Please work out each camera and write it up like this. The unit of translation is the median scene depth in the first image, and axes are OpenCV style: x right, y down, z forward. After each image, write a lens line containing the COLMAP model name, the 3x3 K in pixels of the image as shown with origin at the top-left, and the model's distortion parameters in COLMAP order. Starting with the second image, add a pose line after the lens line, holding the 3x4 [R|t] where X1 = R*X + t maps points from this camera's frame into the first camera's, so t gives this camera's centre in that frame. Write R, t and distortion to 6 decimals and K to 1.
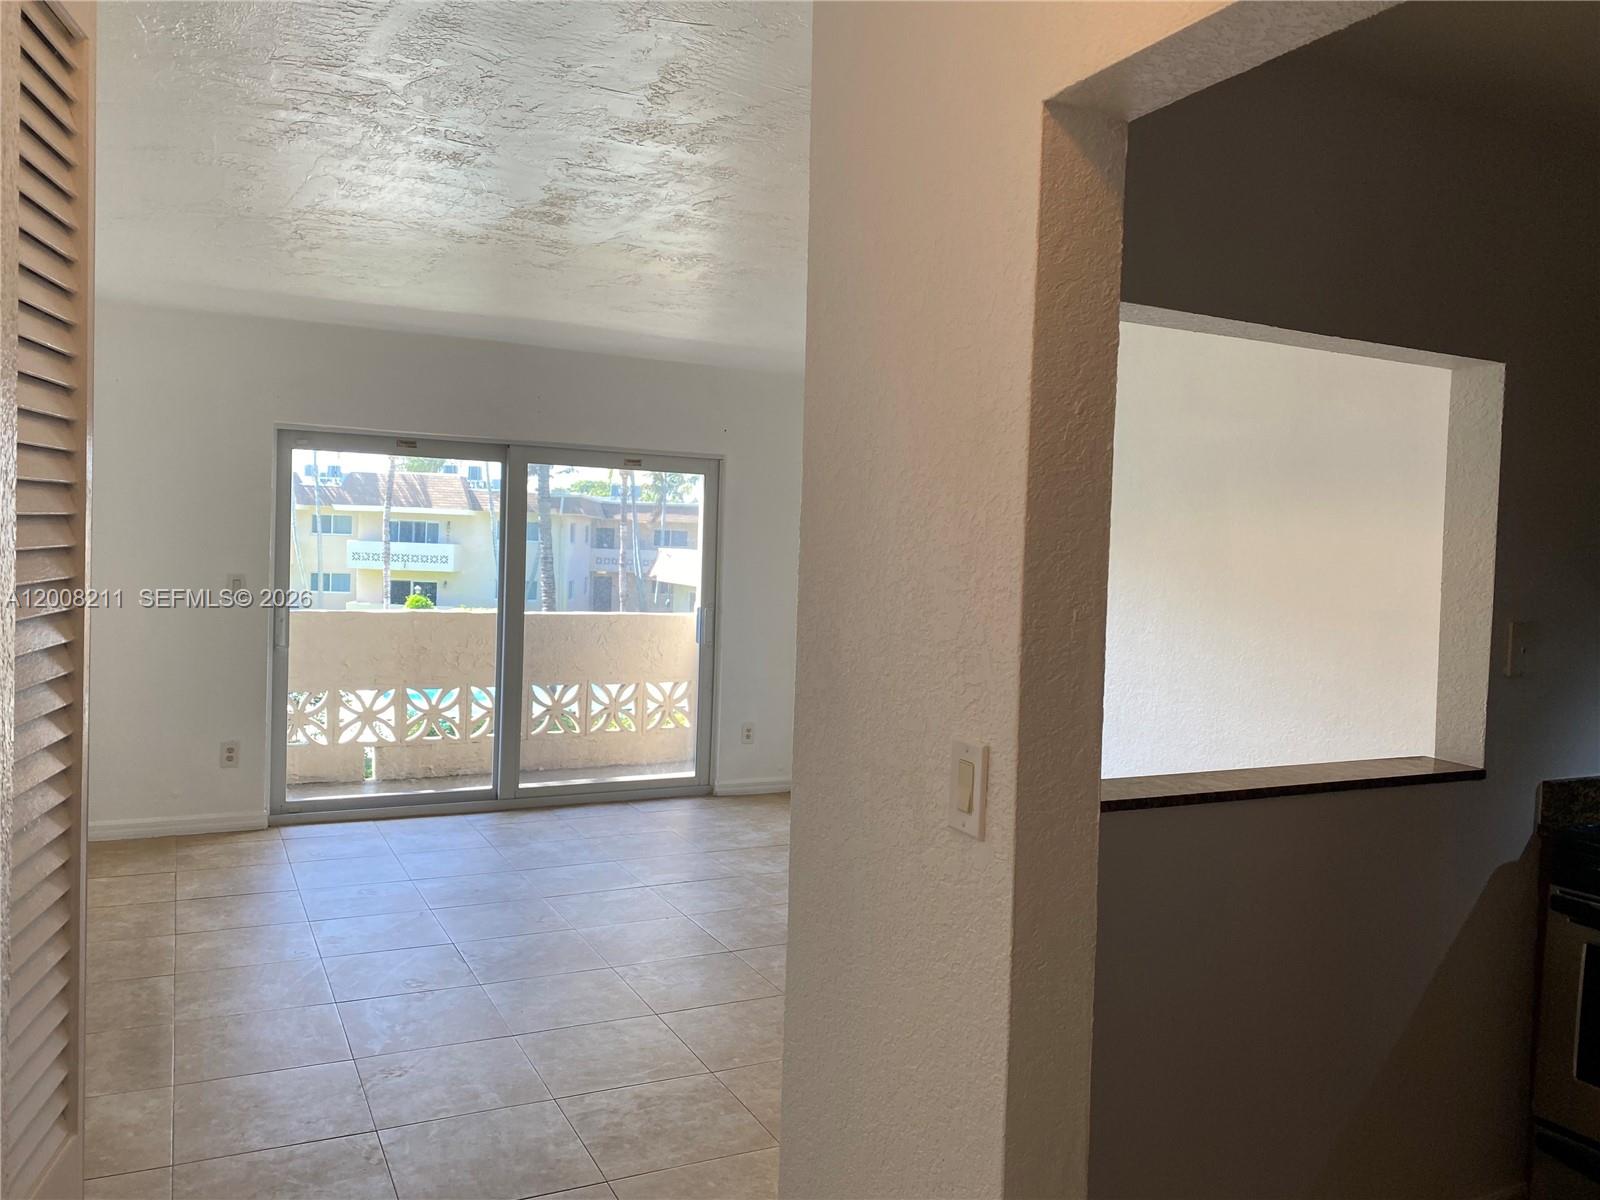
lens RADIAL K [[1225.4, 0, 800.0], [0, 1225.4, 600.0], [0, 0, 1]] dist [-0.037400, 0.047699]
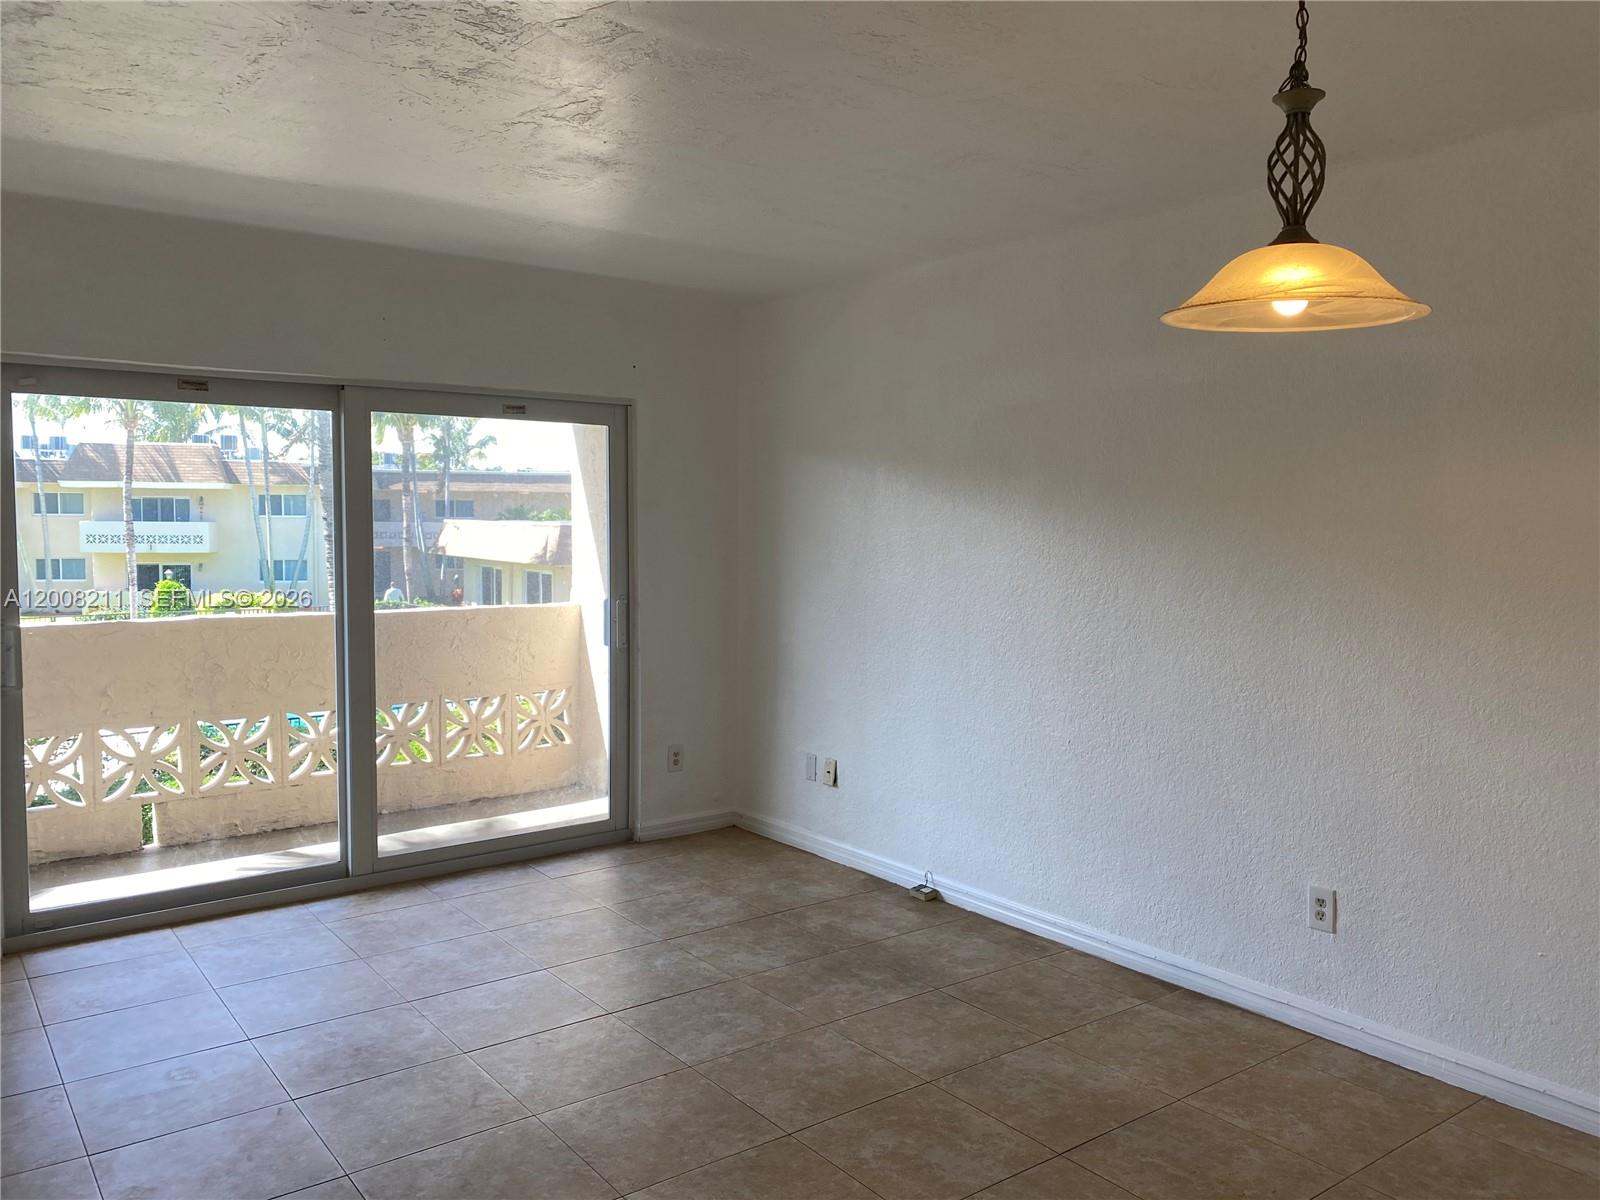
lens RADIAL K [[1225.4, 0, 800.0], [0, 1225.4, 600.0], [0, 0, 1]] dist [-0.037400, 0.047699]
pose [[0.983193, -0.040731, 0.177966, -0.022612], [0.035390, 0.998826, 0.033084, -0.003312], [-0.179105, -0.026230, 0.983480, 0.051723]]
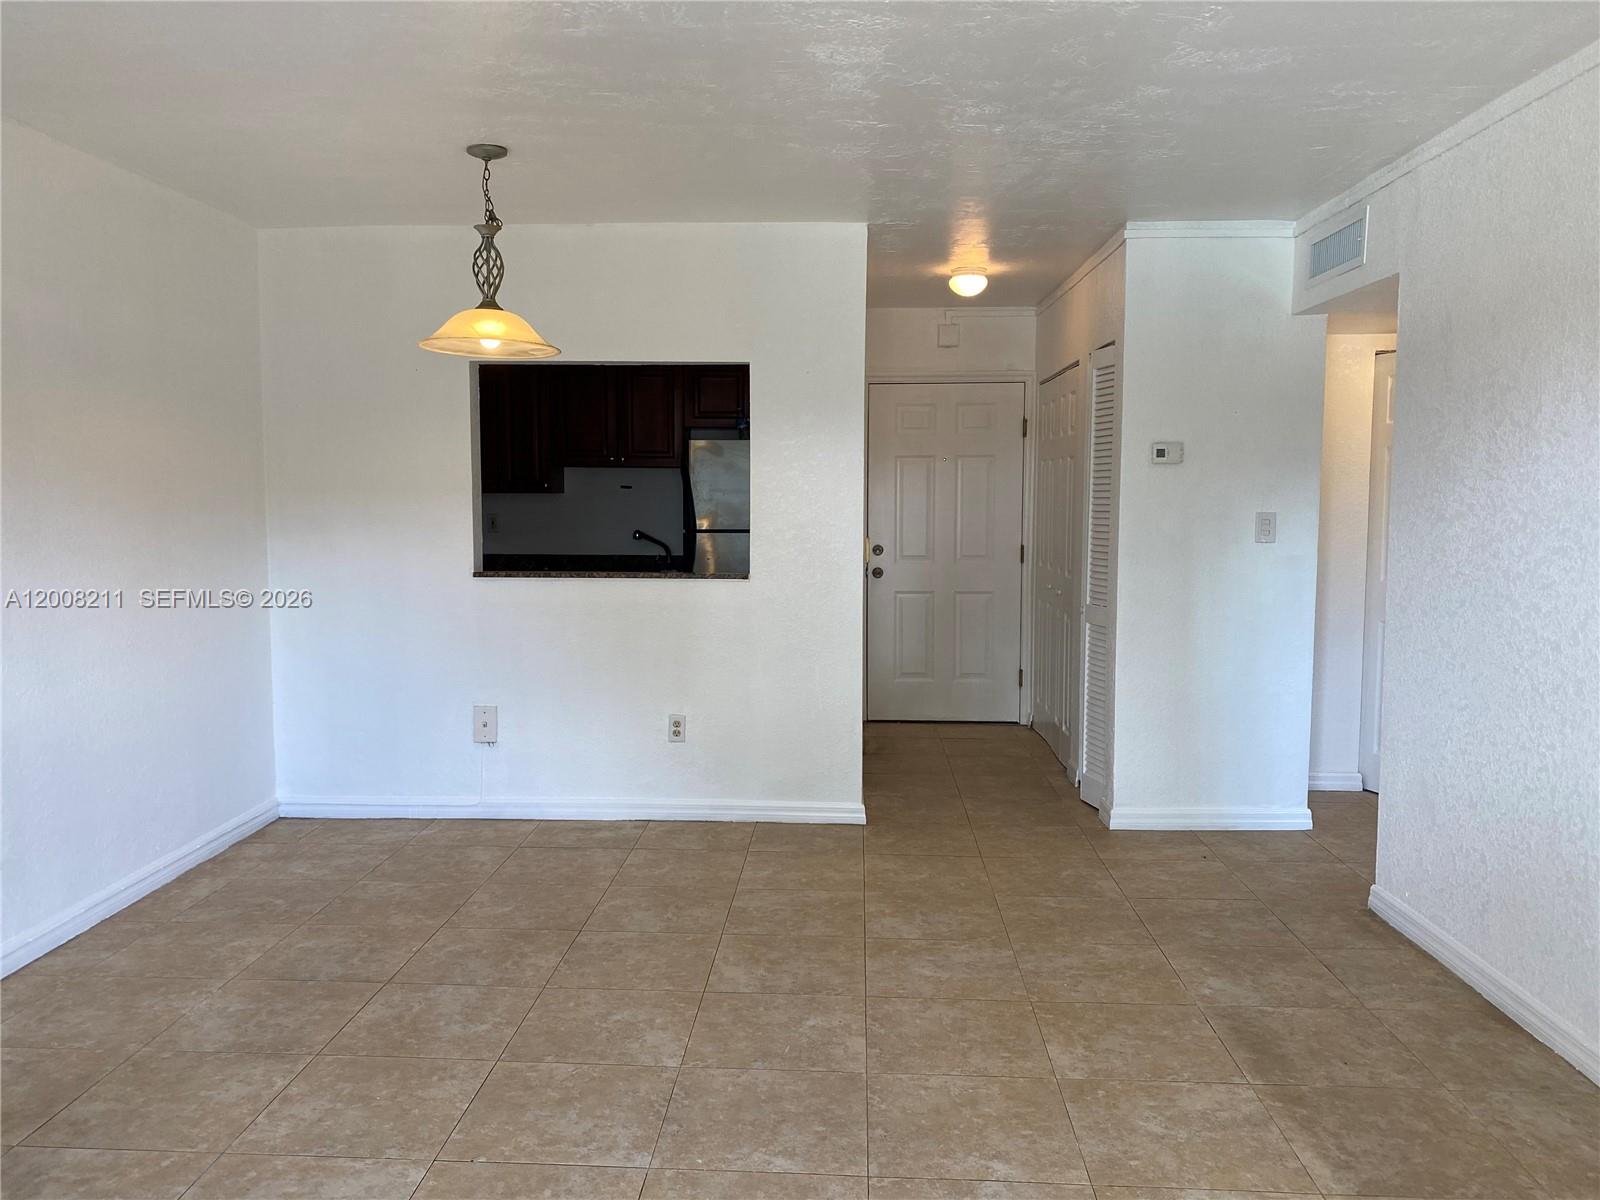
lens RADIAL K [[1225.4, 0, 800.0], [0, 1225.4, 600.0], [0, 0, 1]] dist [-0.037400, 0.047699]
pose [[-0.869194, -0.081094, 0.487777, -0.072511], [-0.009104, 0.988917, 0.148187, -0.009166], [-0.494388, 0.124363, -0.860299, 0.208935]]
